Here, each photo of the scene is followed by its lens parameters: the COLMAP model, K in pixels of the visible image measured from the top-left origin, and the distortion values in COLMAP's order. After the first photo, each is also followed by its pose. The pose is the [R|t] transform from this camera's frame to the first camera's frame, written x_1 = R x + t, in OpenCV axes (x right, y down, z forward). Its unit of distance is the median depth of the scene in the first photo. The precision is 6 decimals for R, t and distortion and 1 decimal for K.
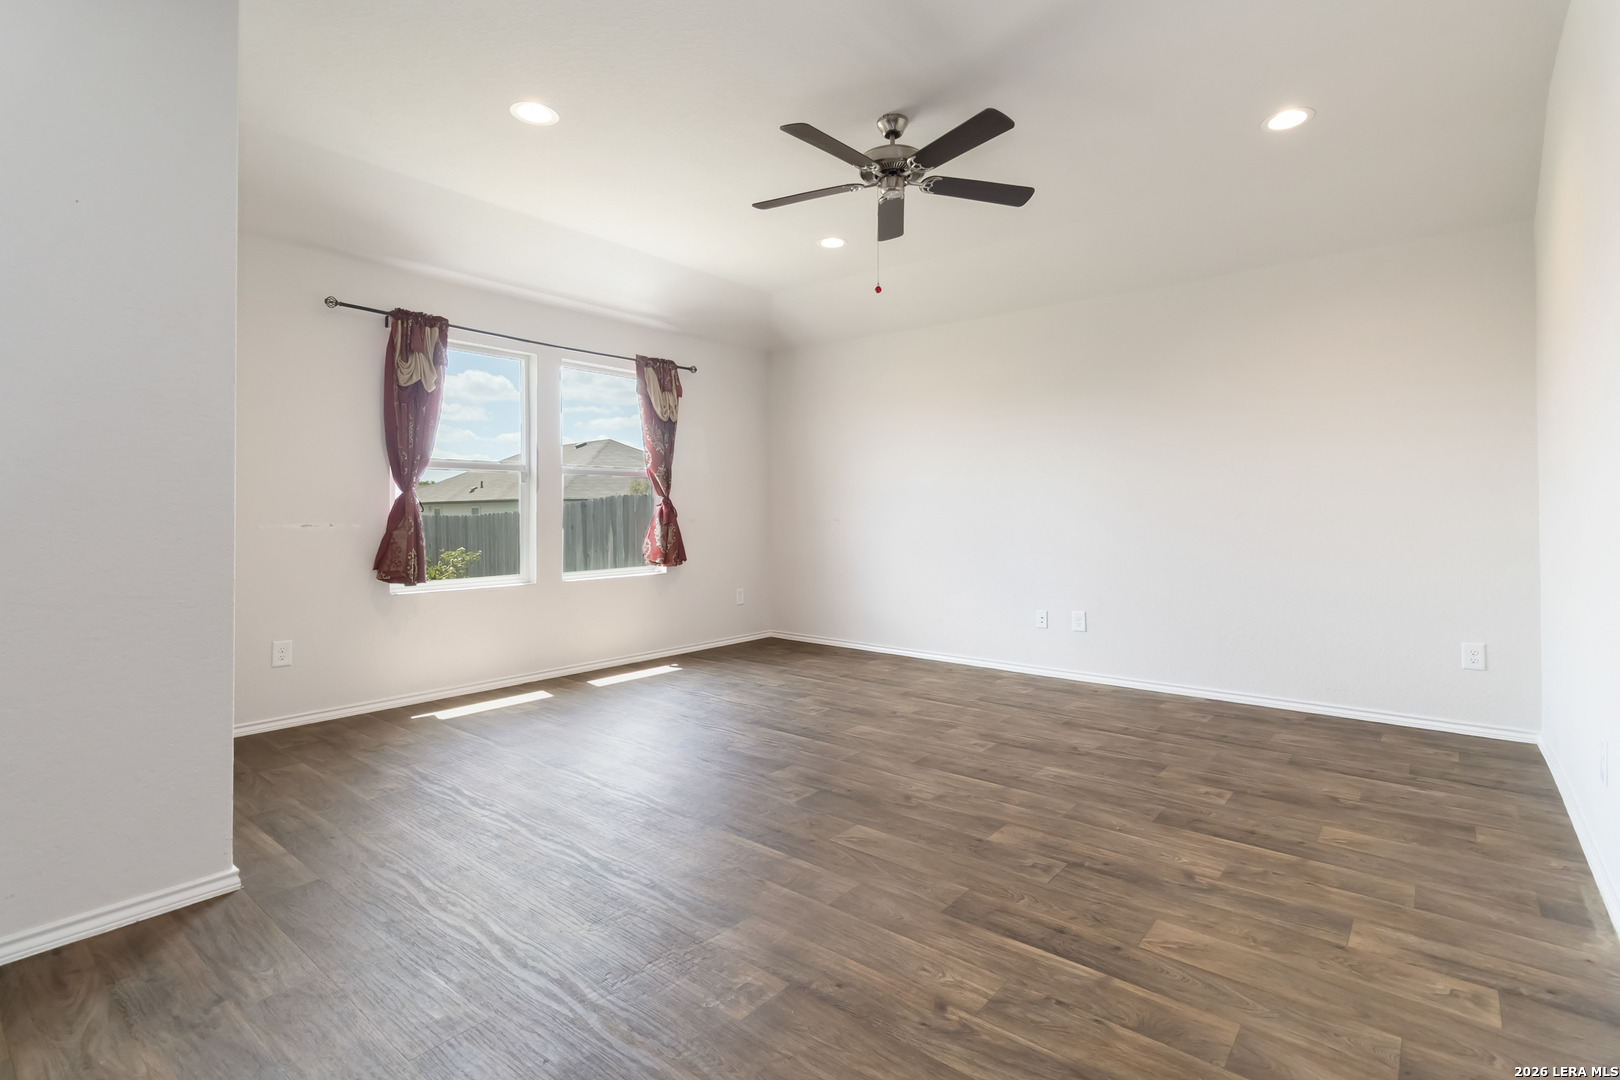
lens RADIAL K [[761.1, 0, 833.2], [0, 761.1, 460.3], [0, 0, 1]] dist [0.002034, -0.000768]
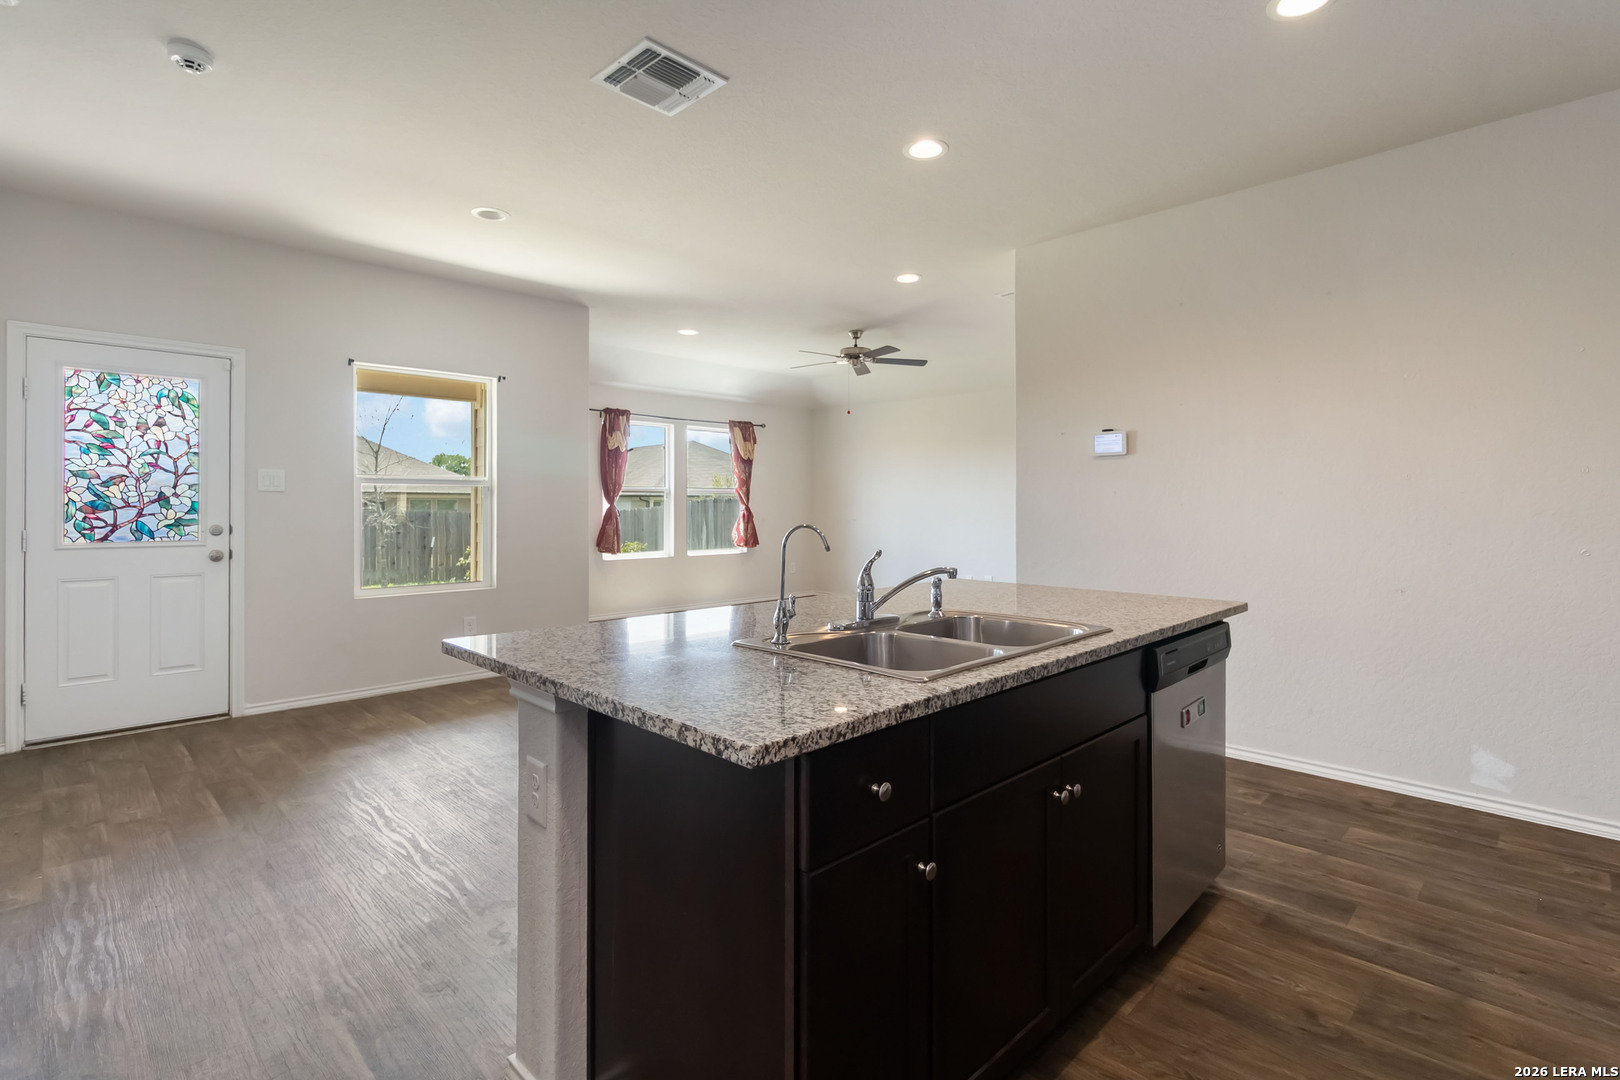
lens RADIAL K [[761.1, 0, 831.6], [0, 761.1, 477.2], [0, 0, 1]] dist [0.002034, -0.000768]
pose [[0.994992, 0.008194, -0.099618, 0.159247], [-0.004600, 0.999332, 0.036255, -0.093651], [0.099848, -0.035616, 0.994365, -0.776149]]
